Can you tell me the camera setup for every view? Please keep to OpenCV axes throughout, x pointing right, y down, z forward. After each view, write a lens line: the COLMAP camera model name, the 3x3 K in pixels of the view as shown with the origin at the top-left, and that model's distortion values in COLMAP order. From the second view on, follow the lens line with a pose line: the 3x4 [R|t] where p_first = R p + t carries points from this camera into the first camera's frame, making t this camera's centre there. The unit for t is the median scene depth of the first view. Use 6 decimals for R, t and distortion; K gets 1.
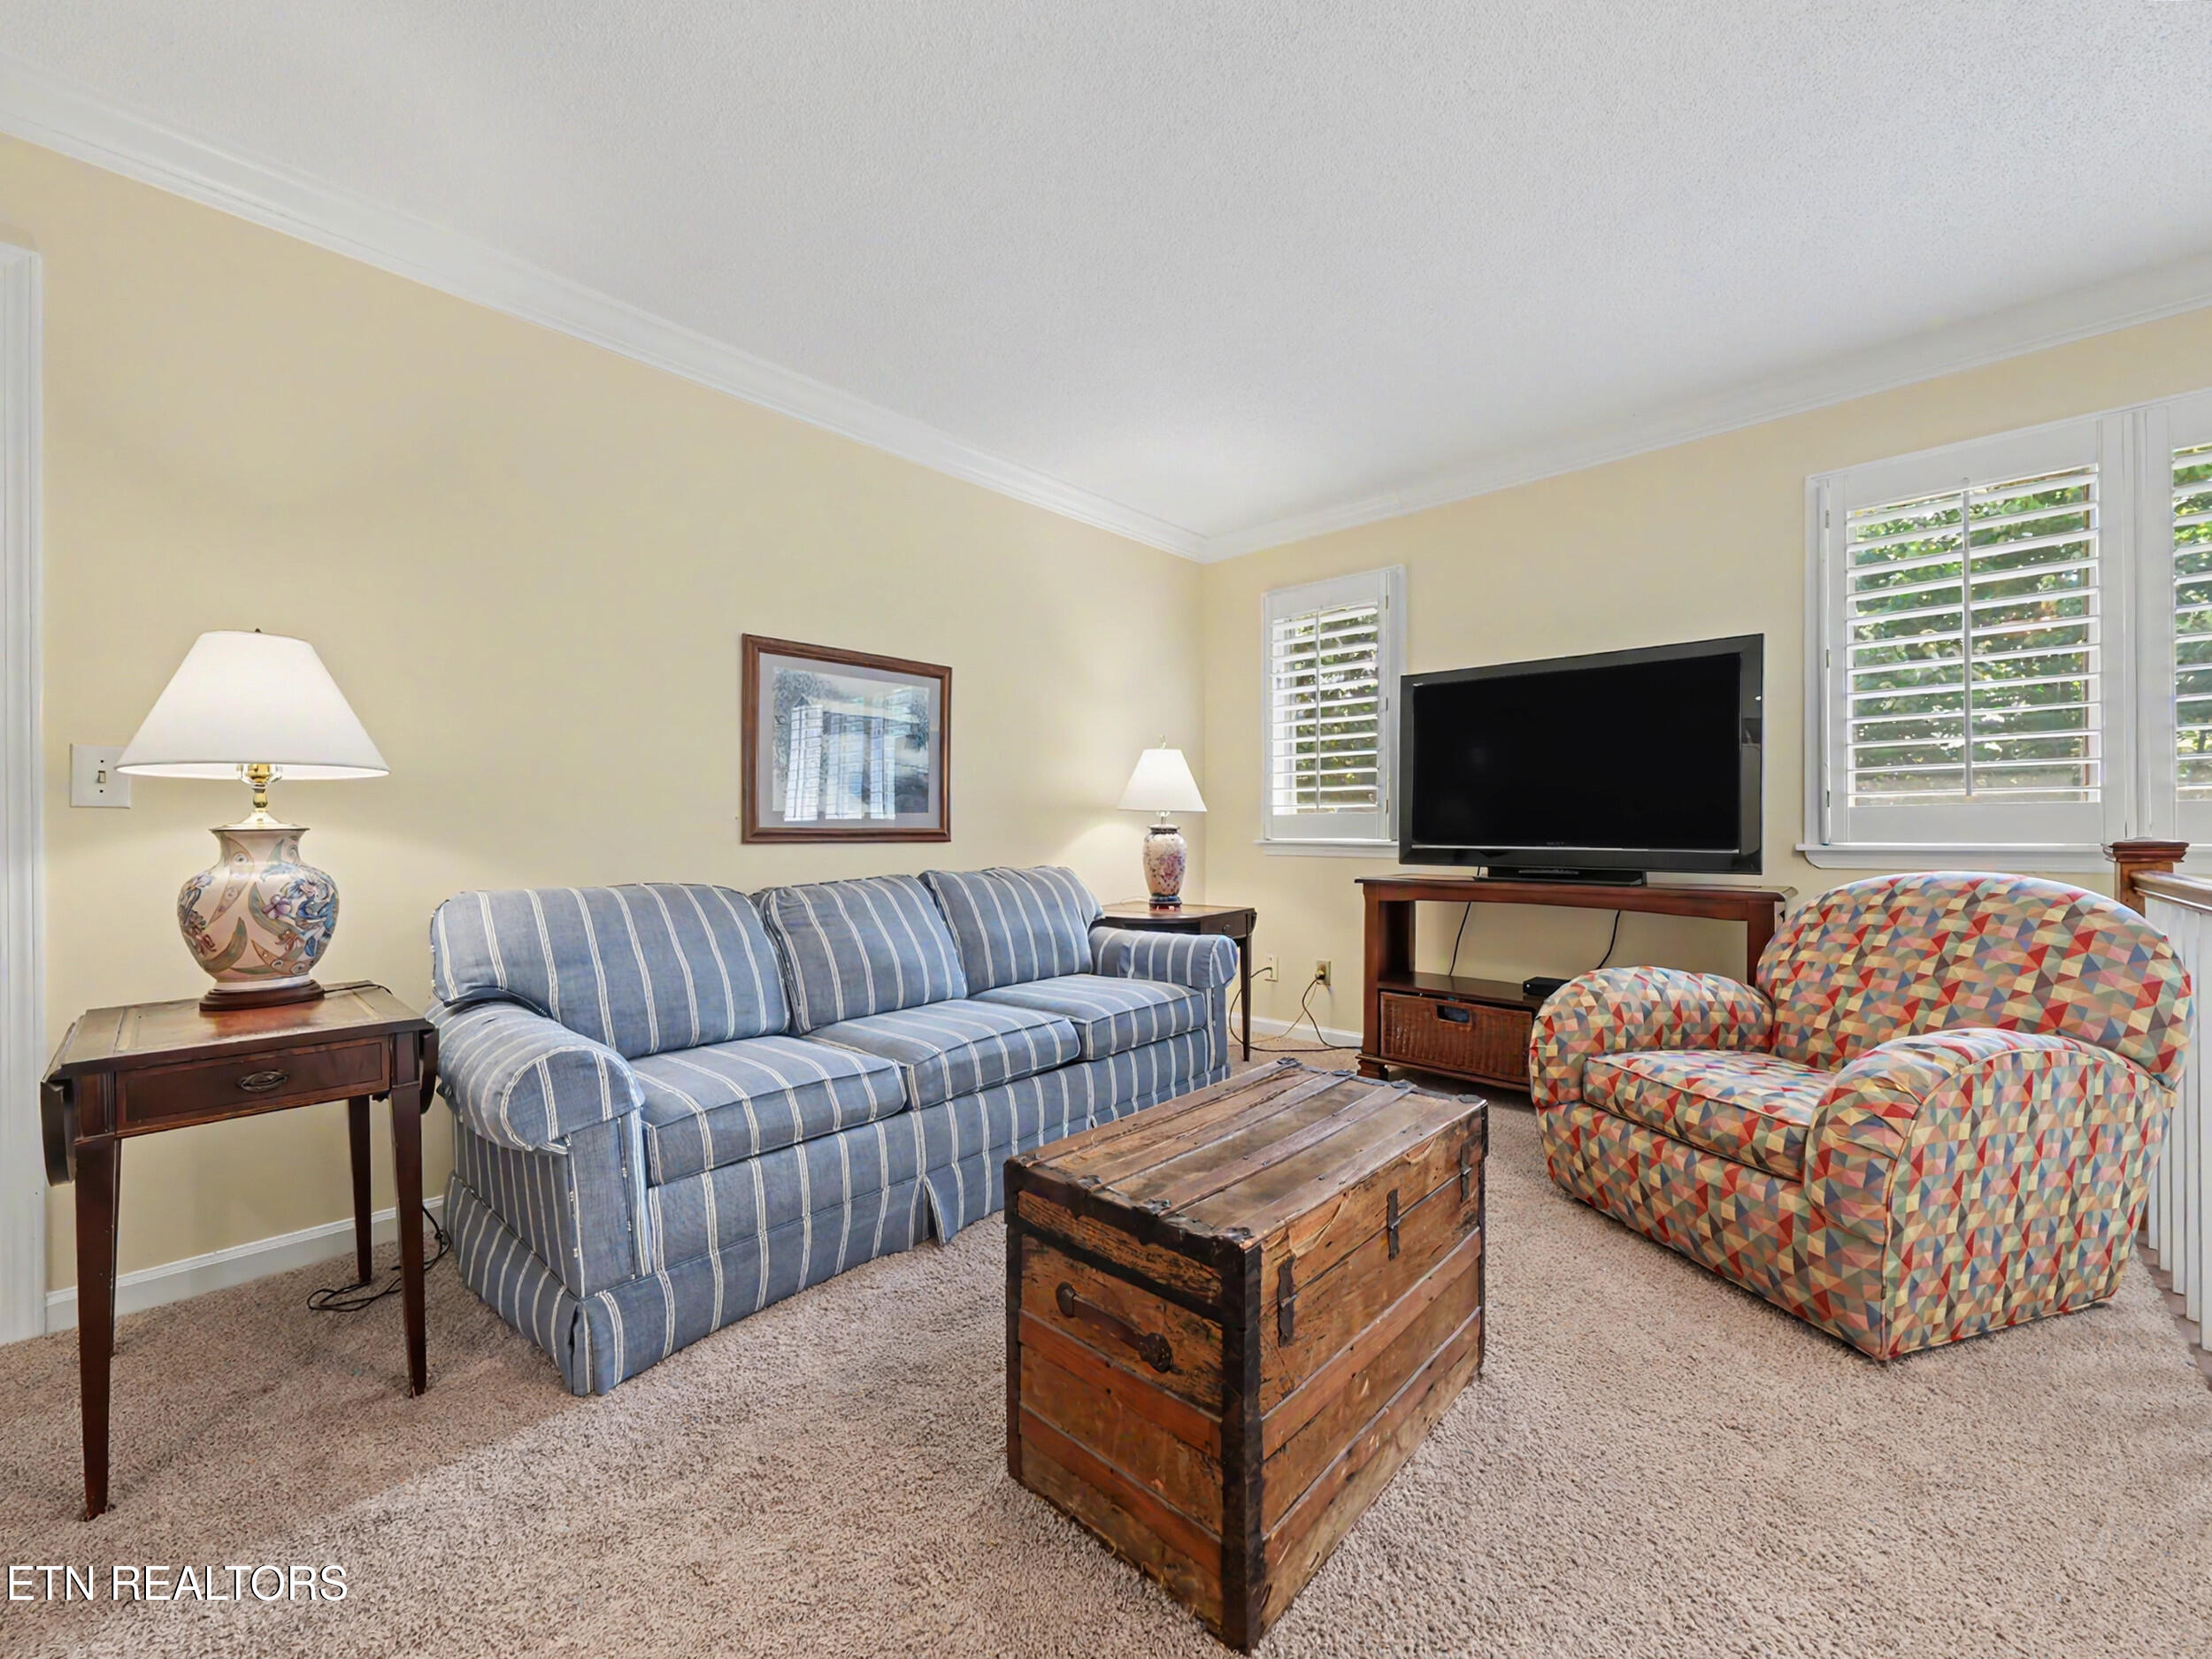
lens RADIAL K [[884.1, 0, 1101.3], [0, 884.1, 825.9], [0, 0, 1]] dist [-0.032329, 0.031359]
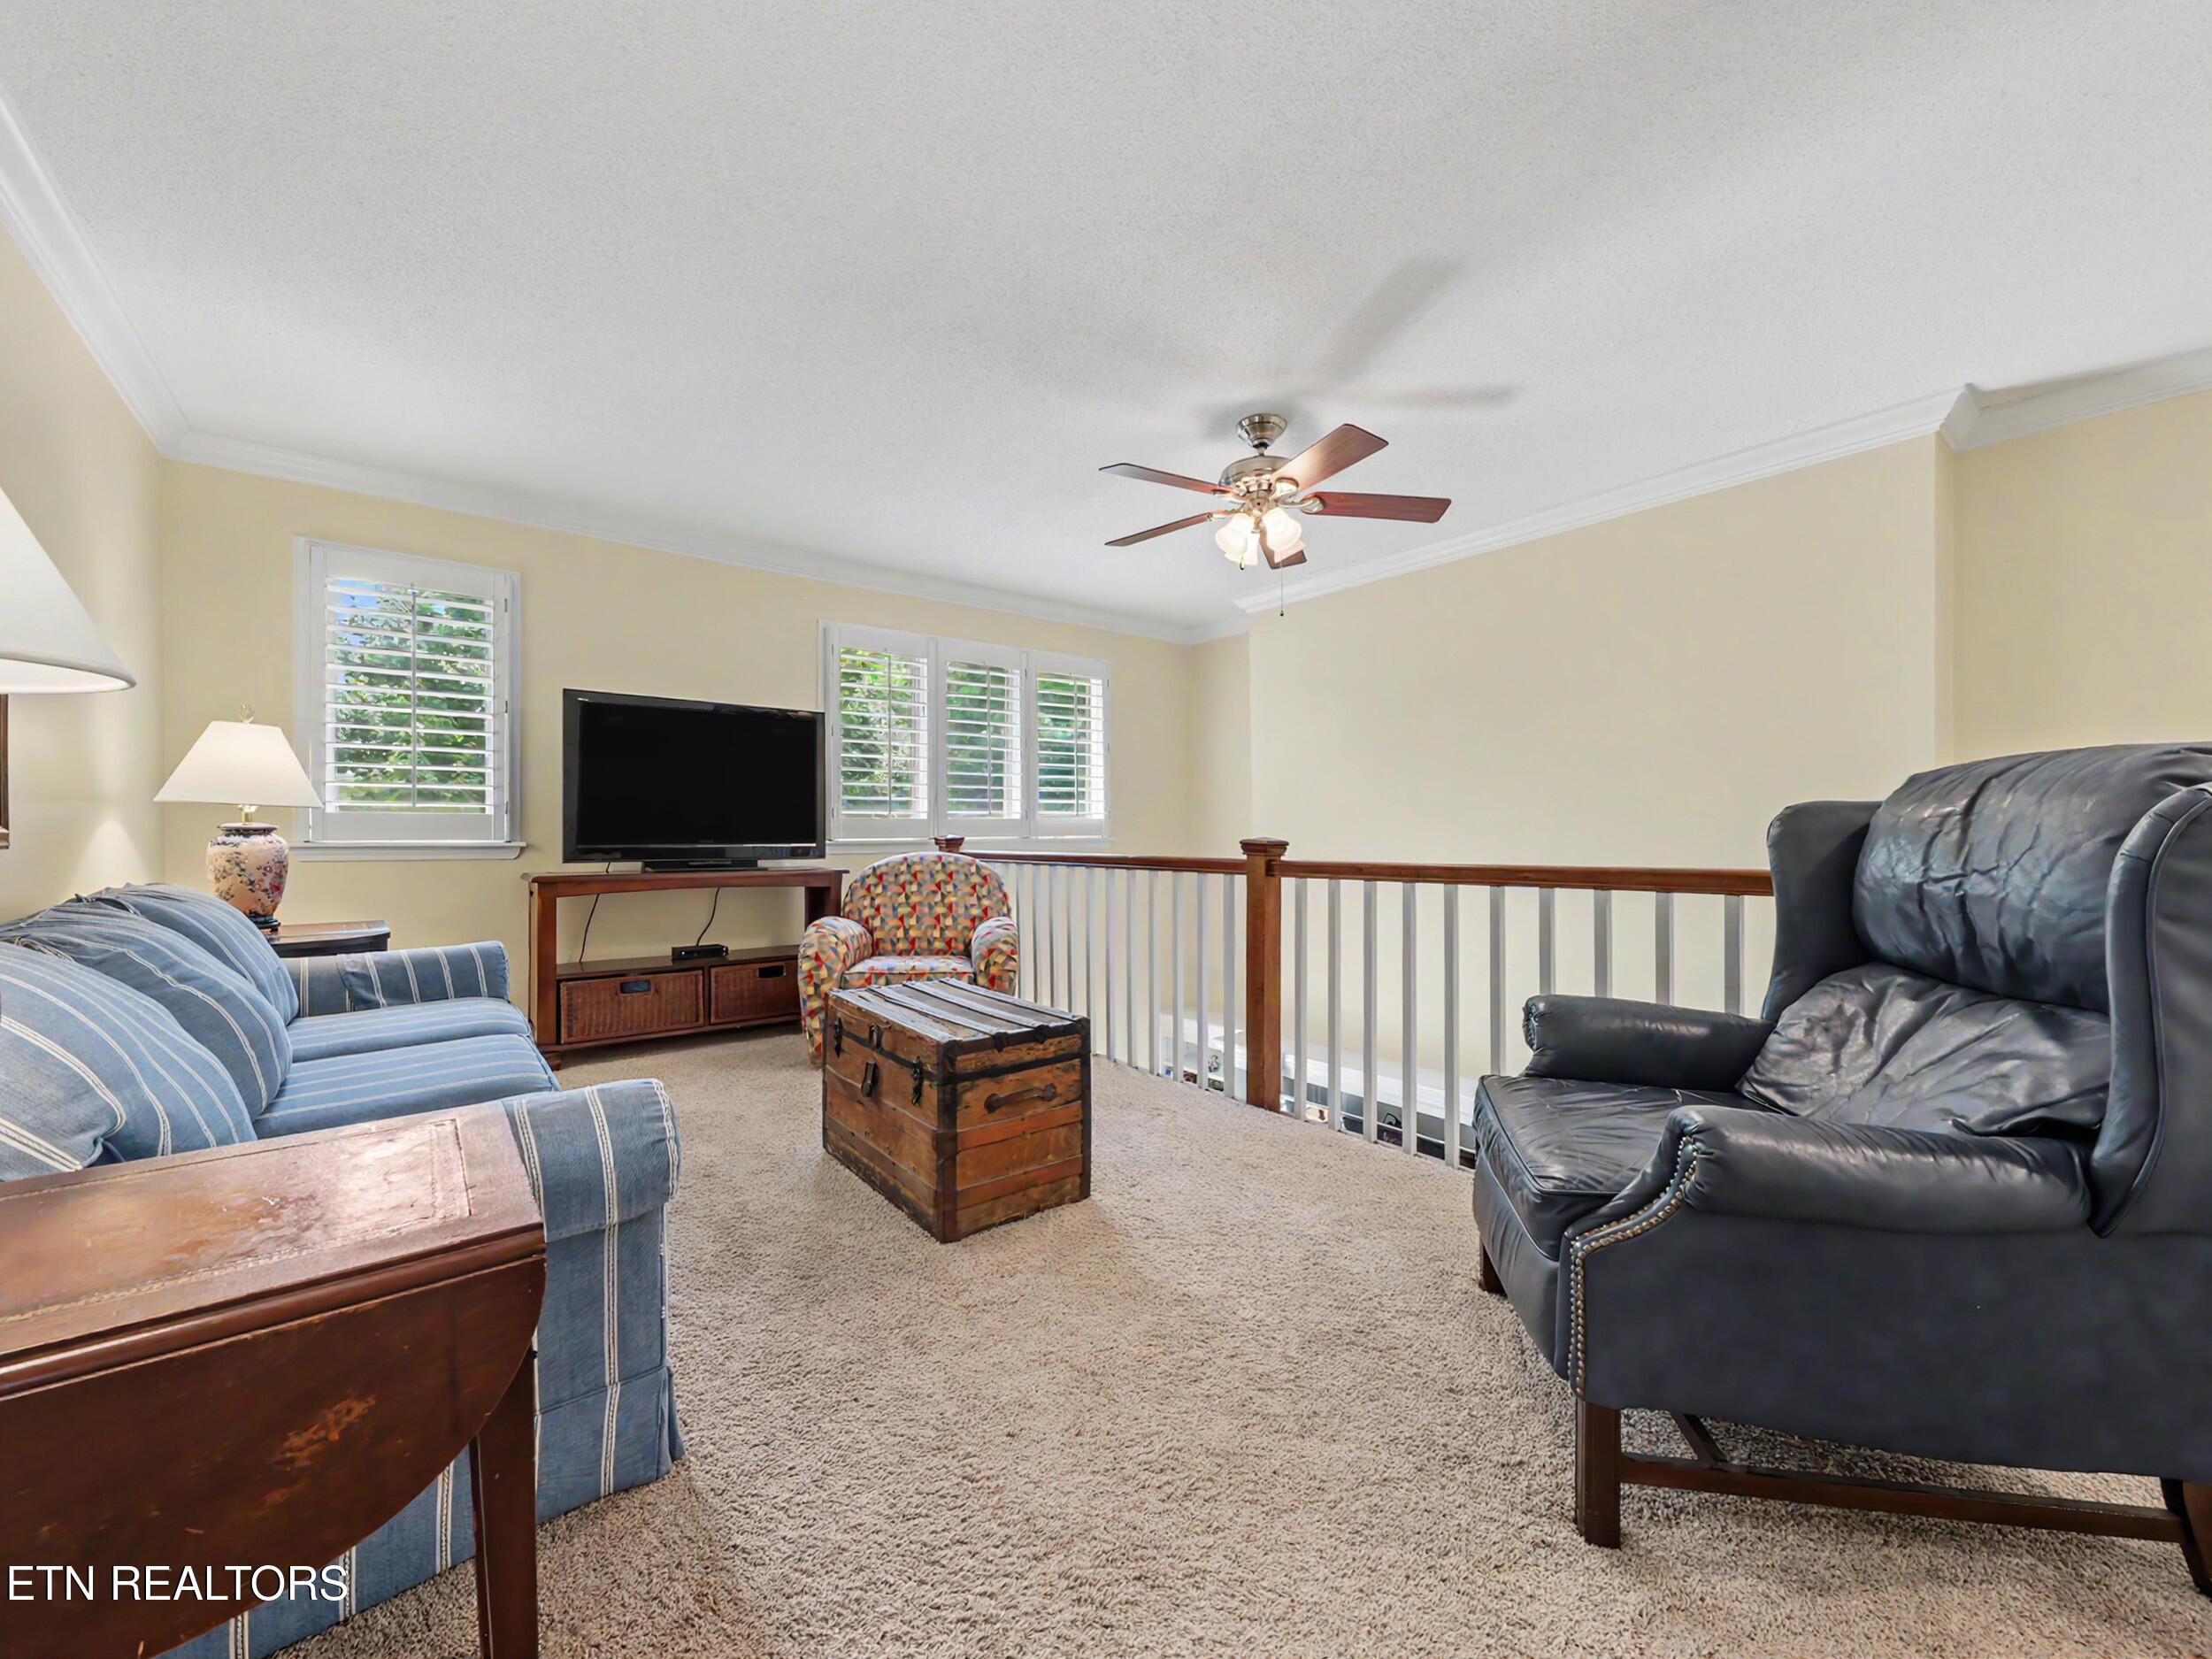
lens RADIAL K [[884.1, 0, 1101.3], [0, 884.1, 825.9], [0, 0, 1]] dist [-0.032329, 0.031359]
pose [[0.132196, 0.008606, 0.991186, -0.944383], [-0.007107, 0.999945, -0.007734, 0.003193], [-0.991198, -0.006021, 0.132250, 0.306205]]
